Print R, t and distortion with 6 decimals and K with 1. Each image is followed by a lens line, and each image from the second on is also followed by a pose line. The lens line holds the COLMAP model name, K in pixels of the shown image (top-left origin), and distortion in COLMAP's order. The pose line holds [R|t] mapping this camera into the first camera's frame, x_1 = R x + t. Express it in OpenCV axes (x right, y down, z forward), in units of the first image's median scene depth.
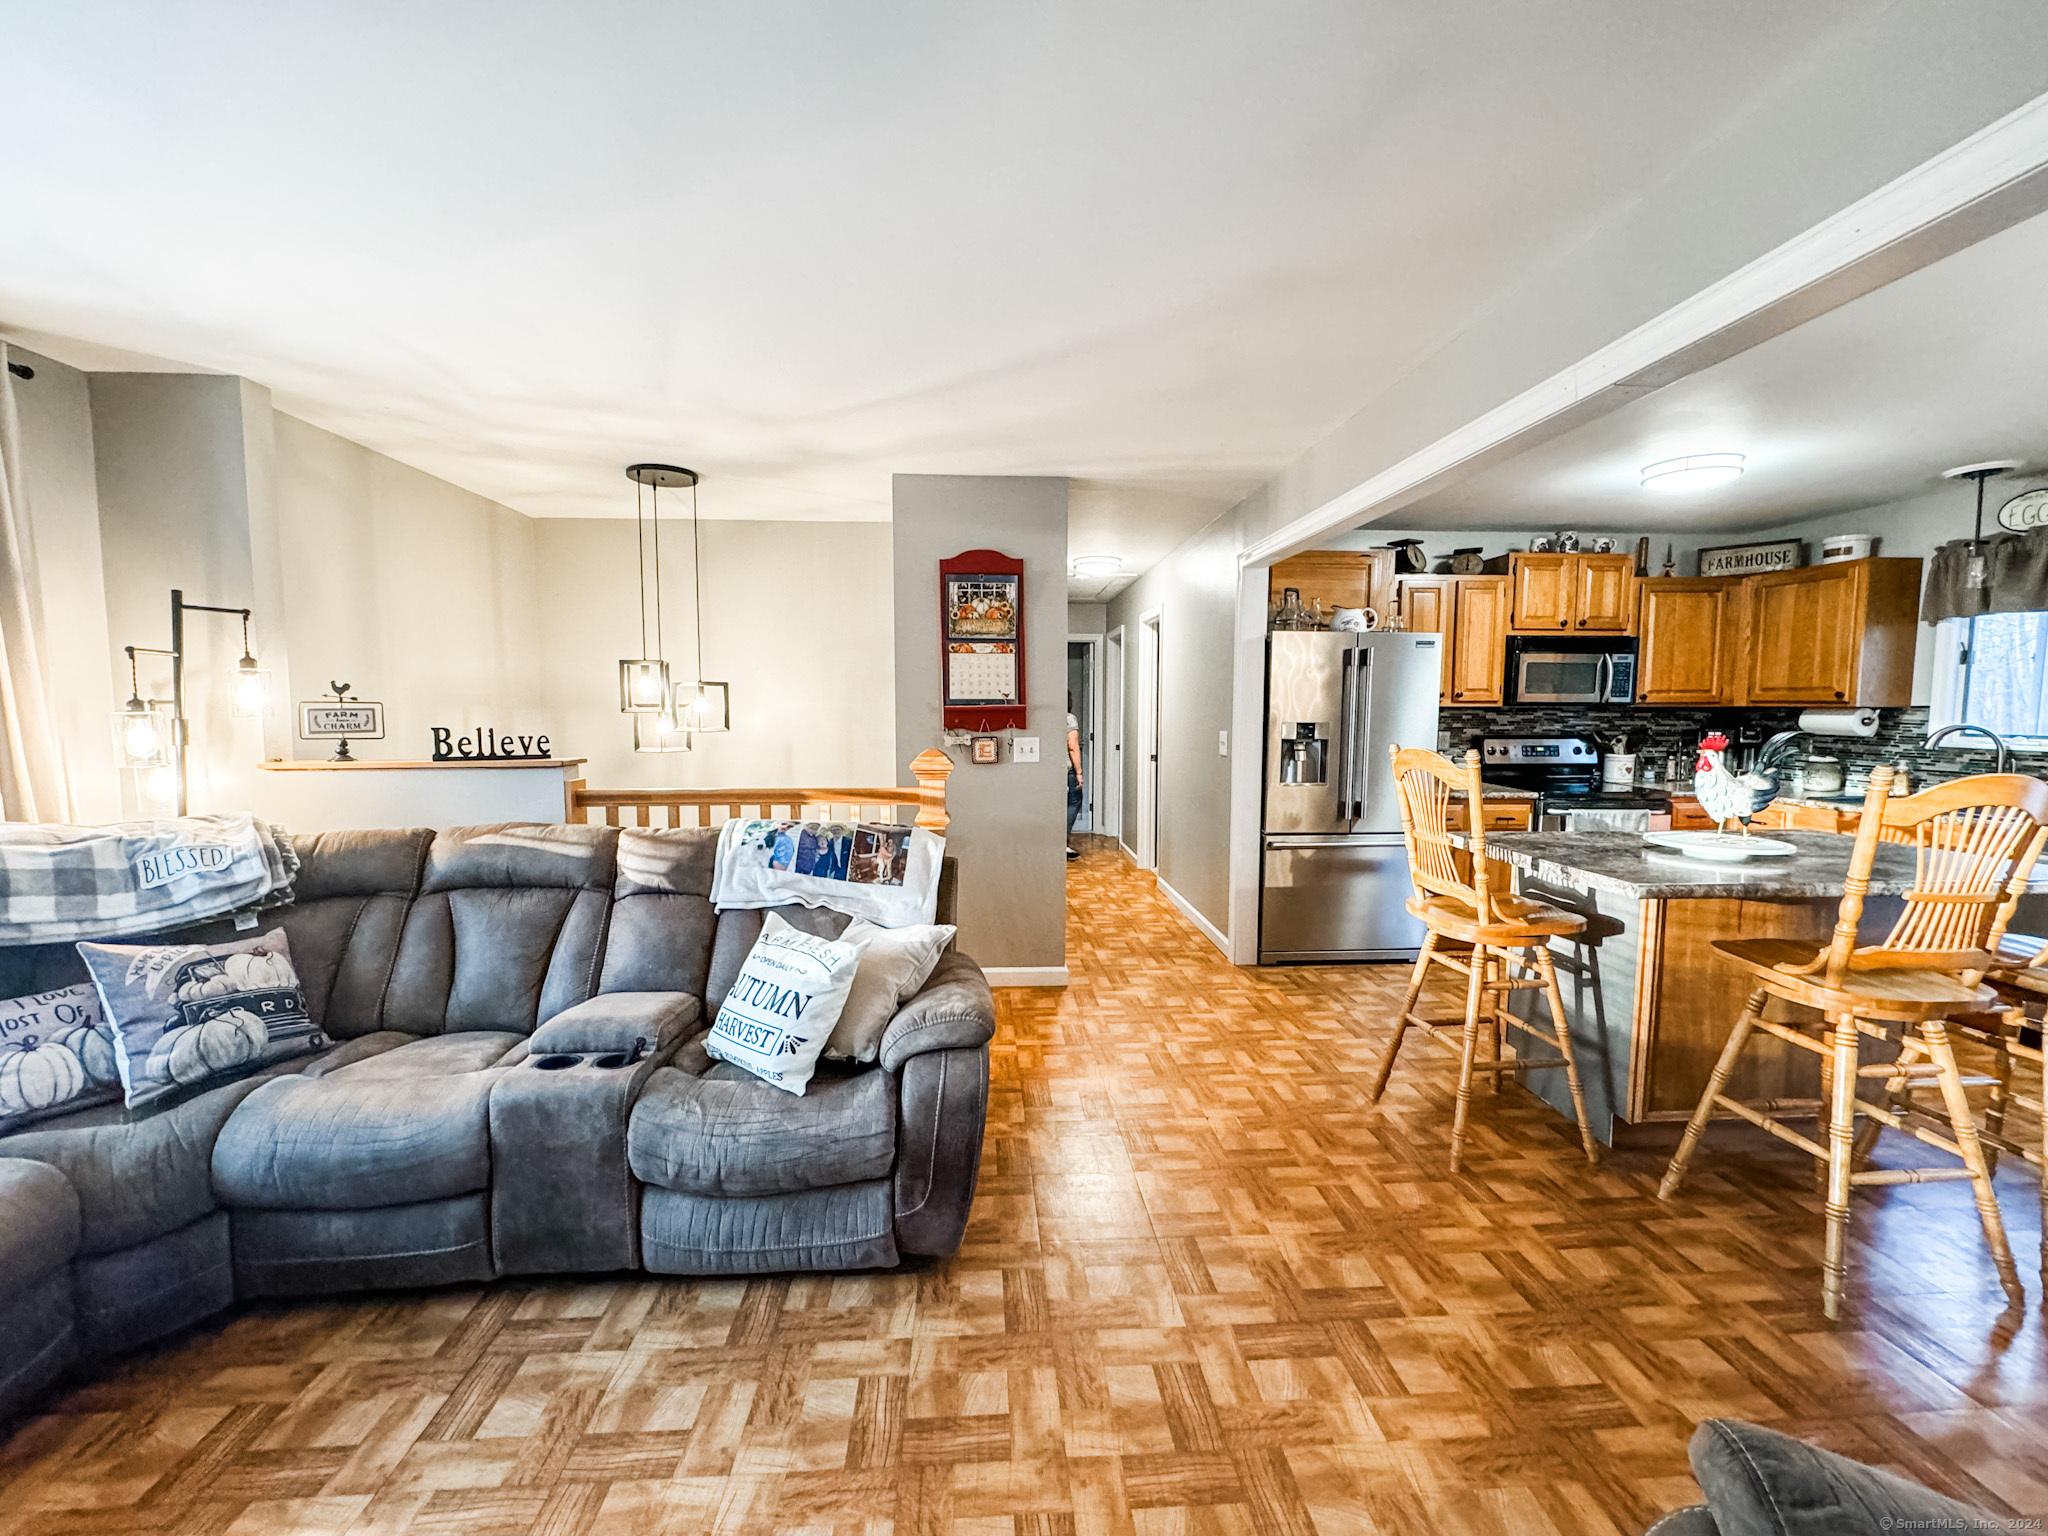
lens RADIAL K [[819.5, 0, 1022.2], [0, 819.5, 766.2], [0, 0, 1]] dist [-0.001669, 0.000182]
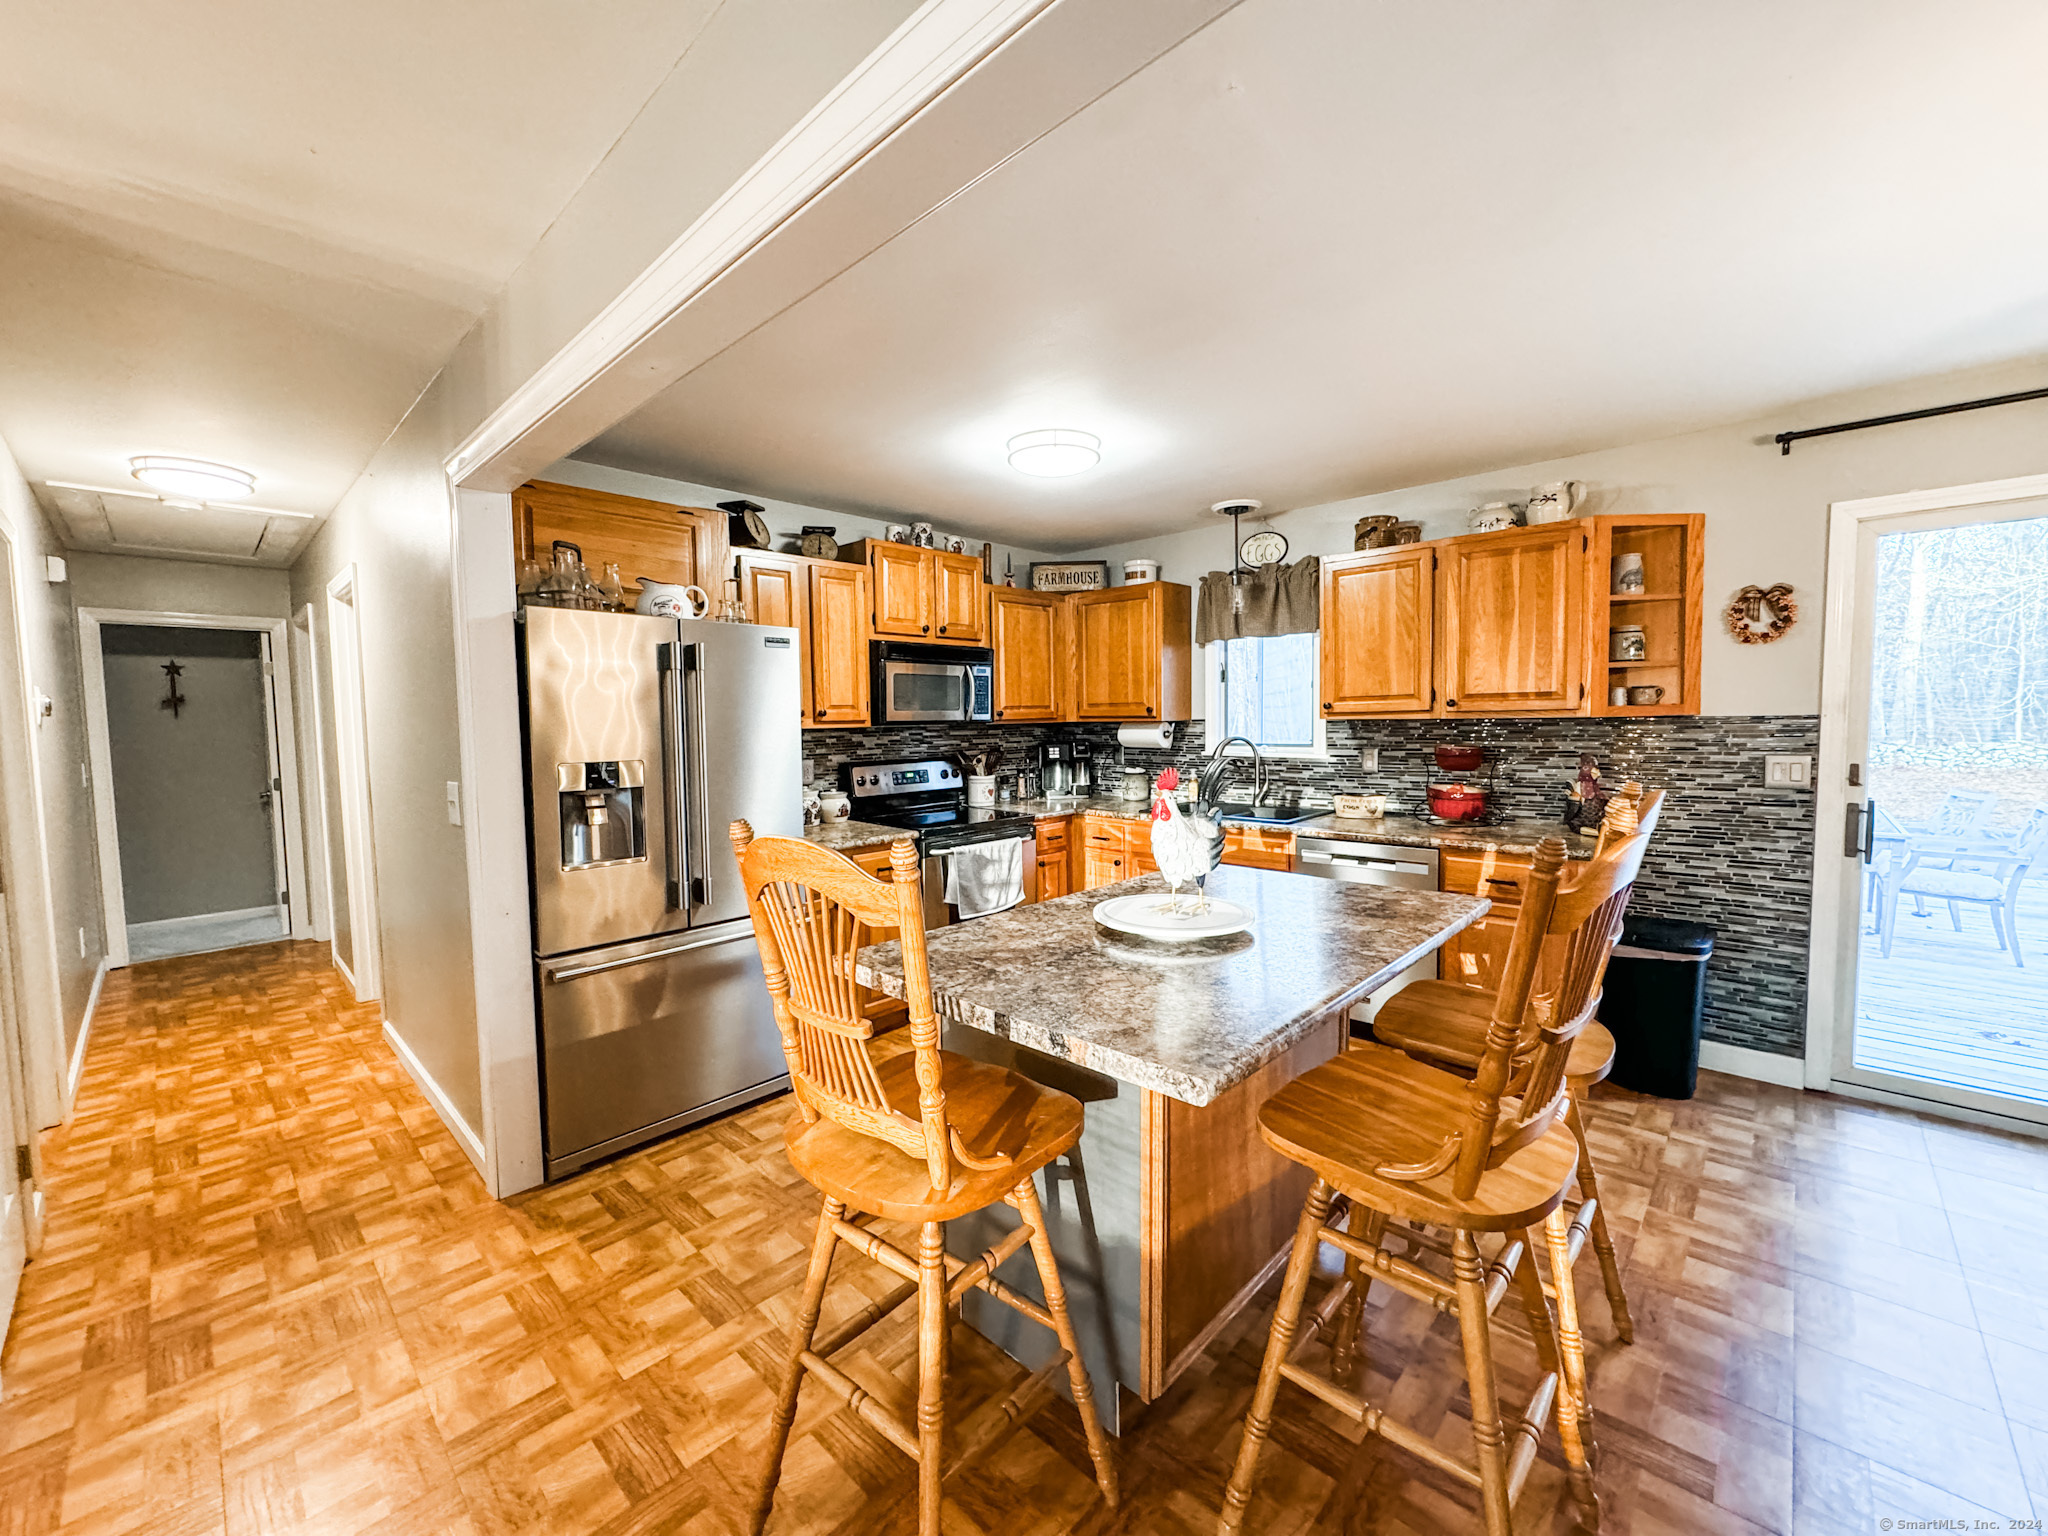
lens RADIAL K [[819.5, 0, 1023.6], [0, 819.5, 768.1], [0, 0, 1]] dist [-0.001669, 0.000182]
pose [[0.731765, -0.055576, 0.679288, 0.180001], [0.068045, 0.997648, 0.008320, -0.035967], [-0.678152, 0.040134, 0.733825, 0.381071]]
